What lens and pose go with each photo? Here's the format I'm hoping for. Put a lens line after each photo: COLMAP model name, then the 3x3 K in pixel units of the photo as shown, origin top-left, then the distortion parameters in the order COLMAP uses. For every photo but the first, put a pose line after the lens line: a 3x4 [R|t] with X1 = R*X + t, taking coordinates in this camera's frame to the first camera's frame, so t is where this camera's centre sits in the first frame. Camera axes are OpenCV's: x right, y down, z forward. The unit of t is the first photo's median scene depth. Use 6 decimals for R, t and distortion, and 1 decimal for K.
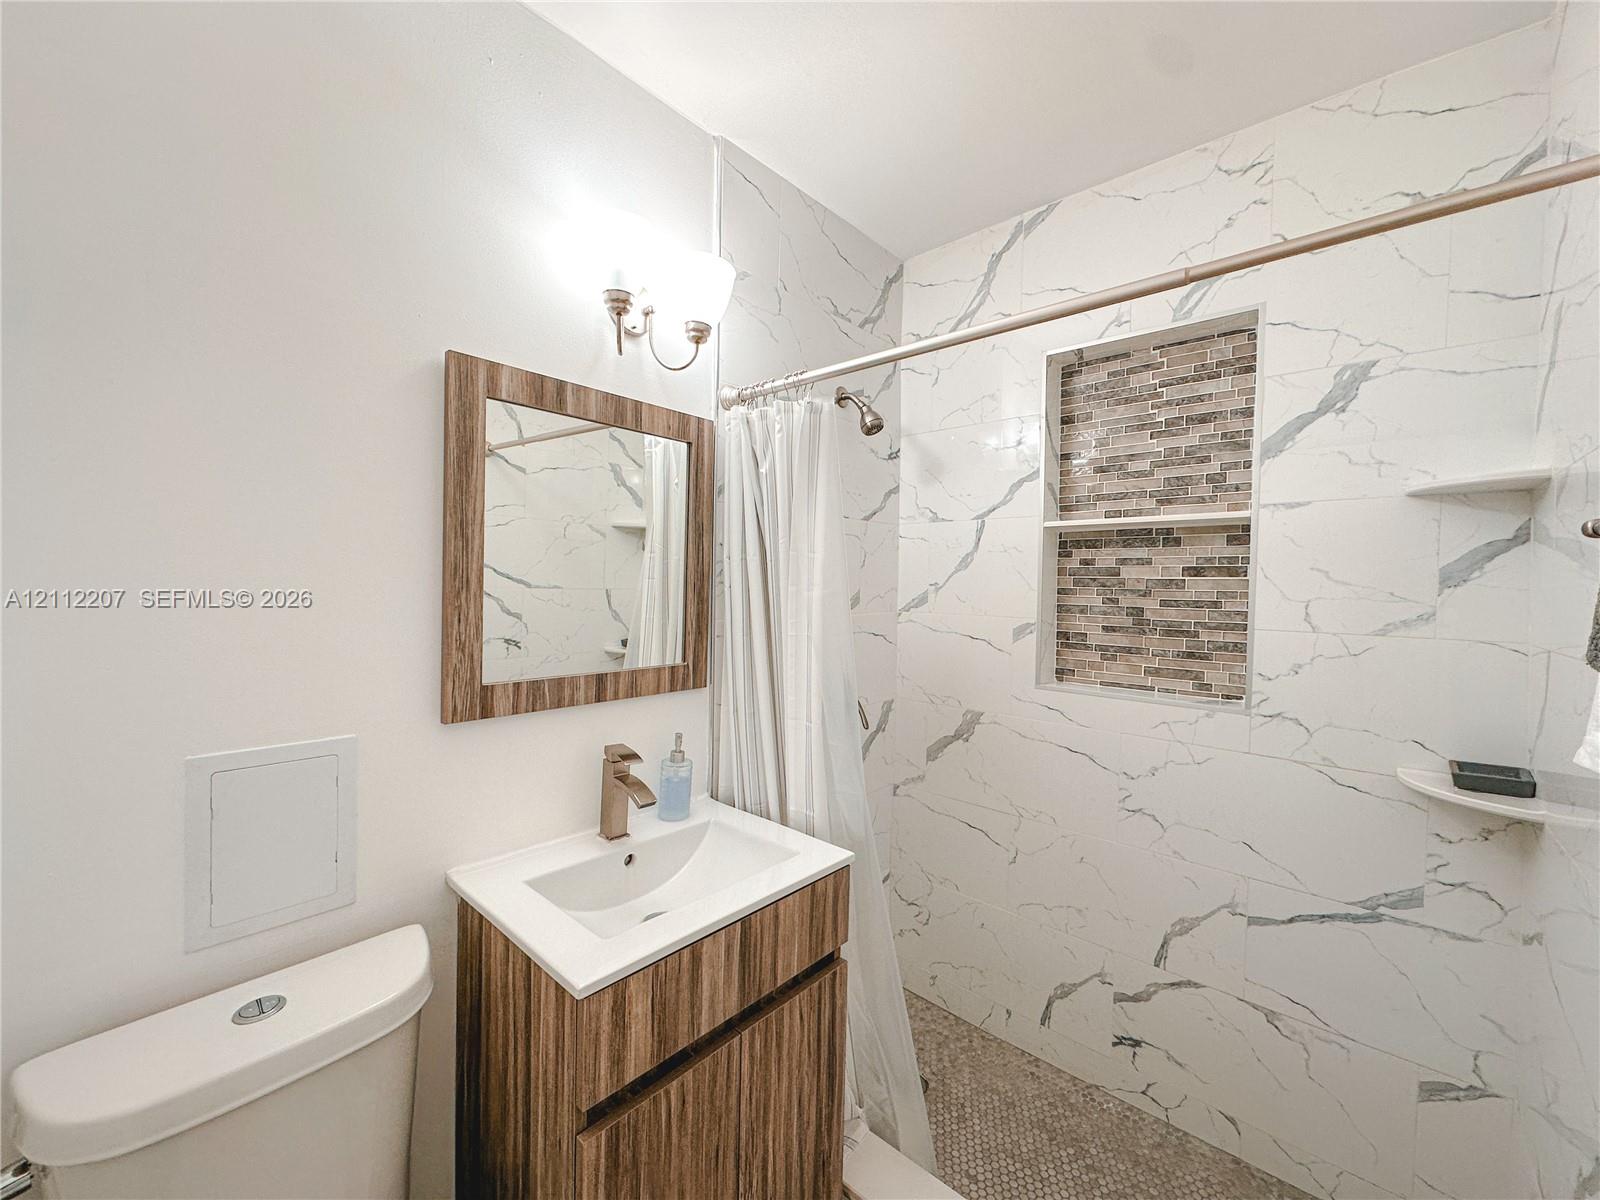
lens RADIAL K [[634.2, 0, 800.0], [0, 634.2, 600.0], [0, 0, 1]] dist [-0.001390, -0.000136]
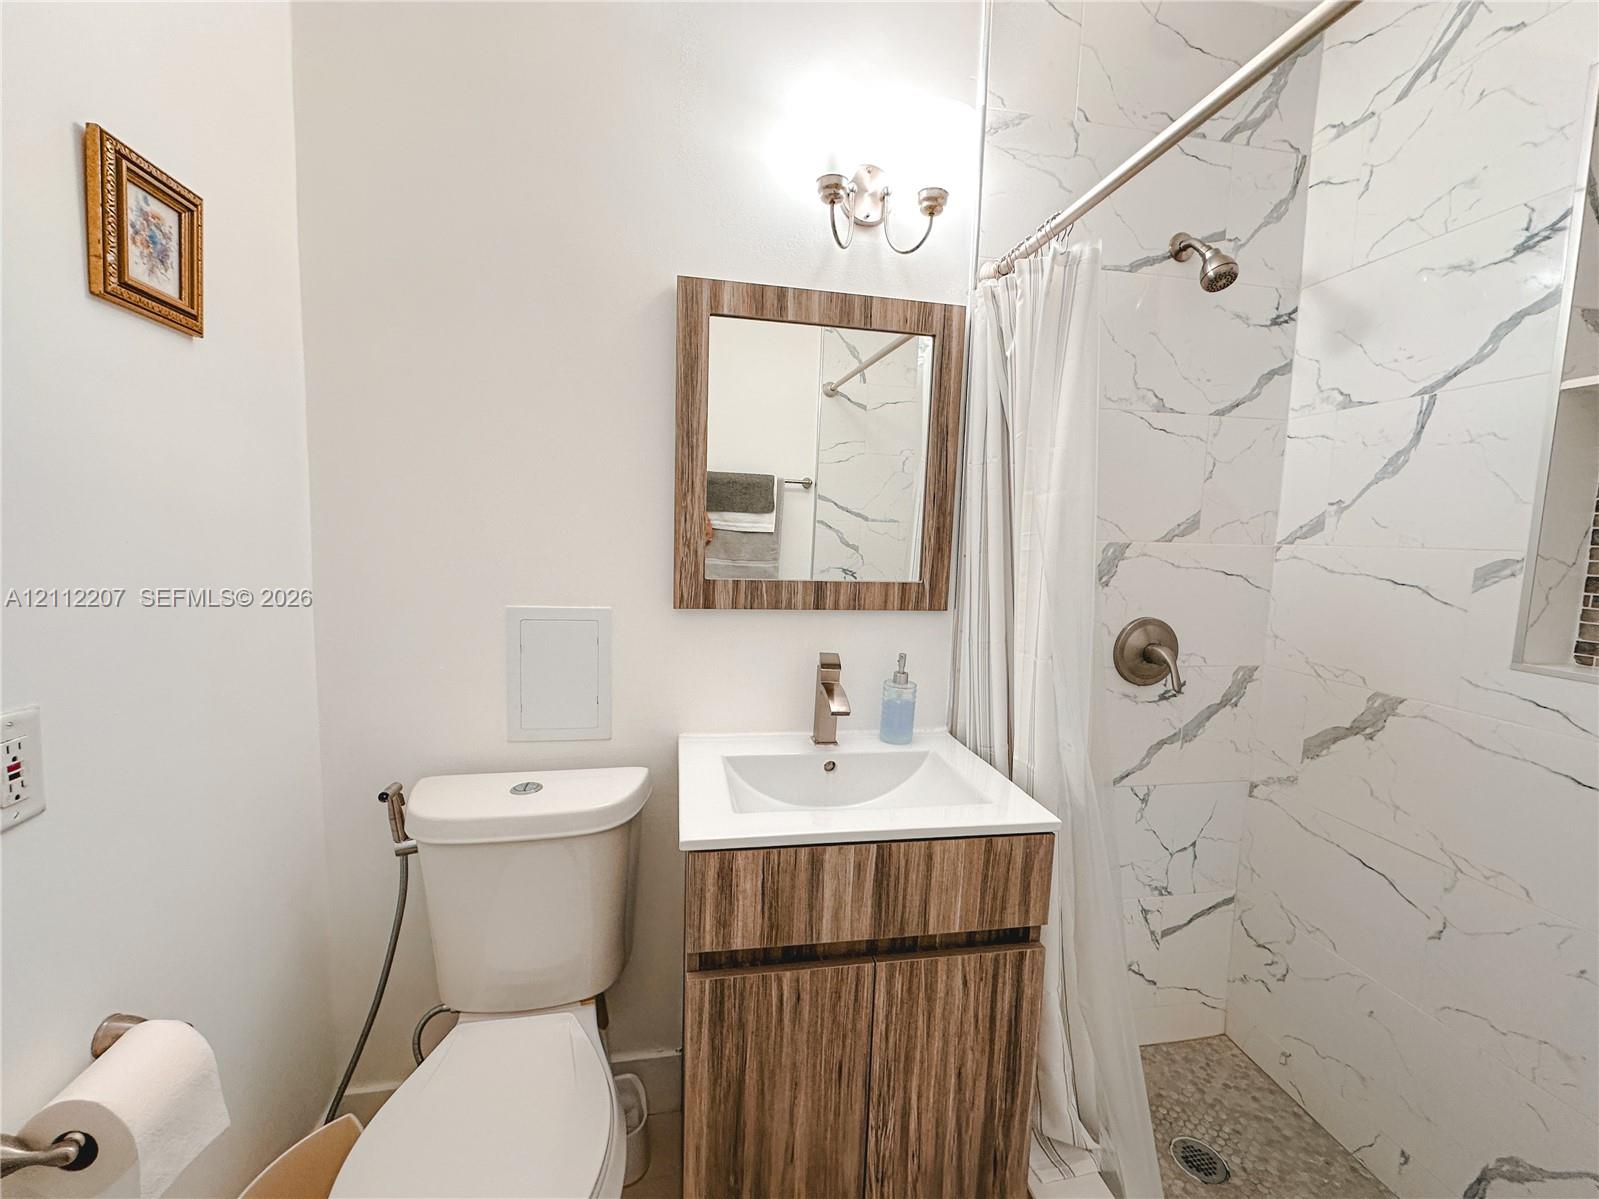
lens RADIAL K [[649.2, 0, 799.5], [0, 649.2, 599.5], [0, 0, 1]] dist [-0.001261, -0.000039]
pose [[0.792654, 0.068613, -0.605799, 0.248987], [-0.031196, 0.996910, 0.072092, 0.061899], [0.608874, -0.038245, 0.792345, 0.139342]]
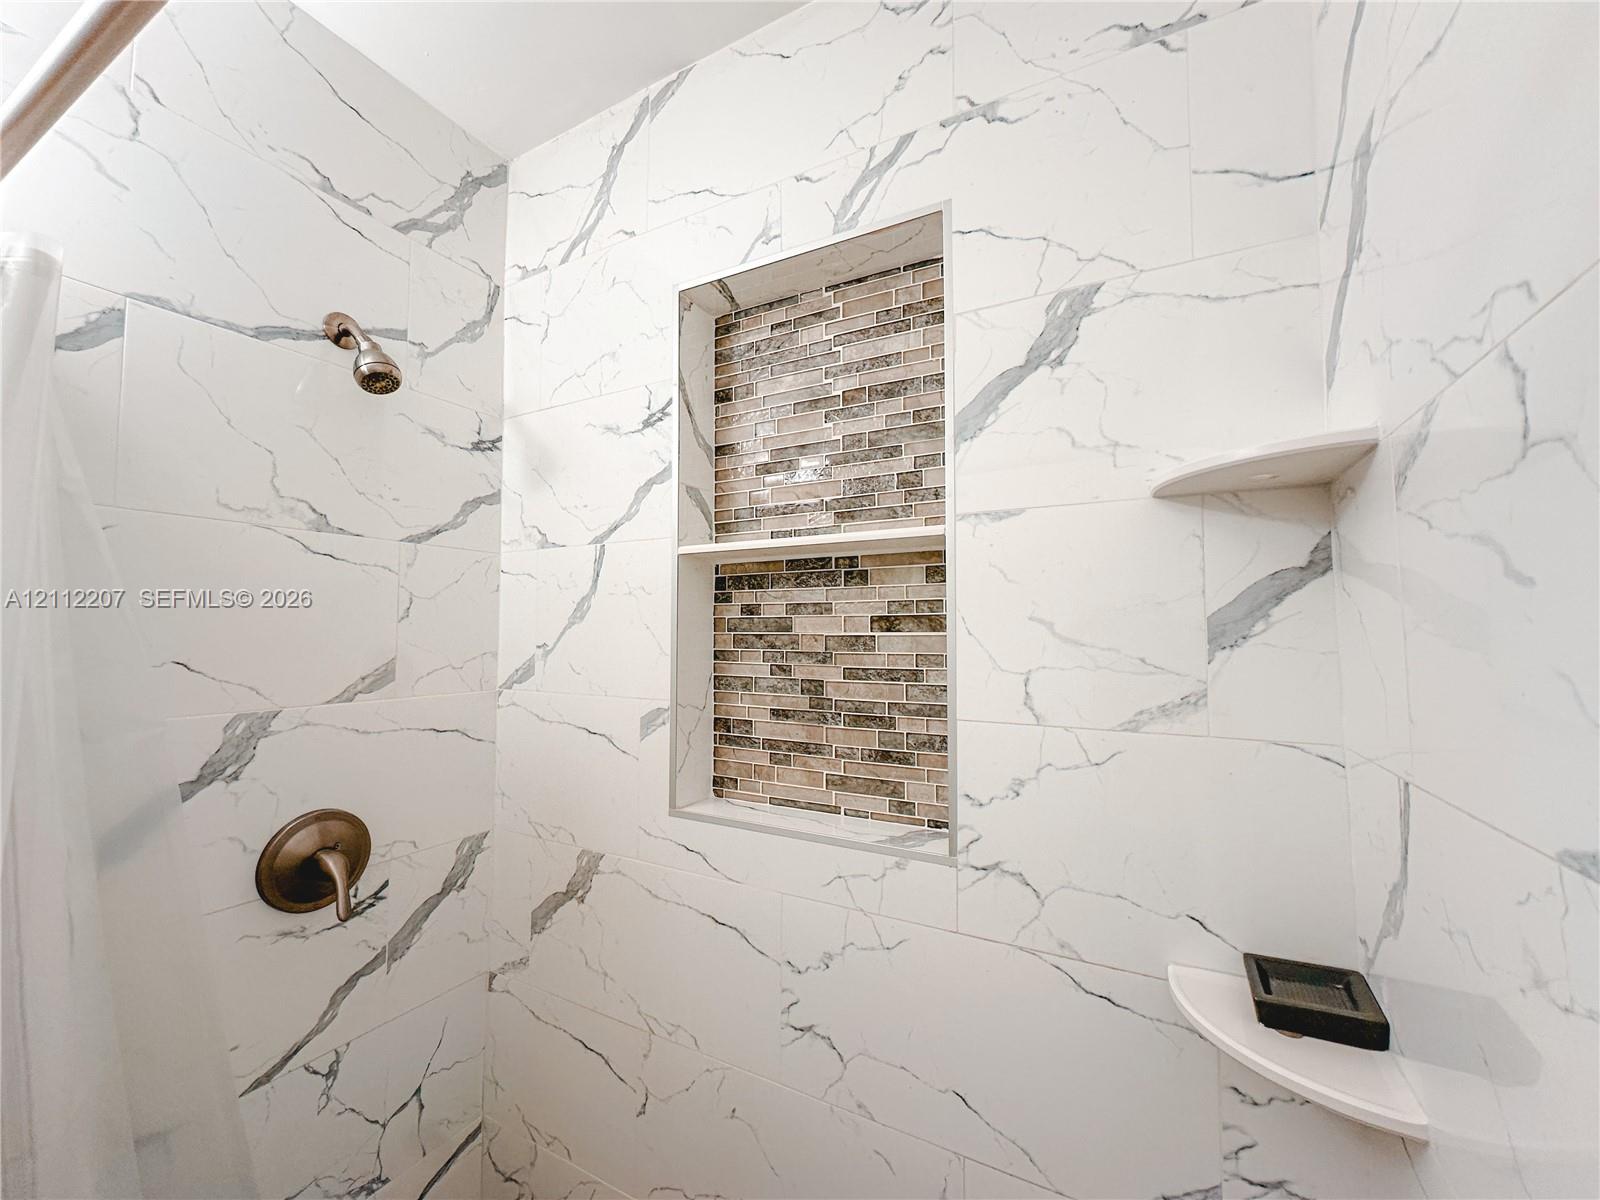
lens RADIAL K [[637.2, 0, 802.8], [0, 637.2, 601.7], [0, 0, 1]] dist [-0.001409, 0.000071]
pose [[0.970770, -0.001158, 0.240007, 0.421814], [0.019233, 0.997148, -0.072985, -0.023442], [-0.239238, 0.075468, 0.968024, 0.432596]]
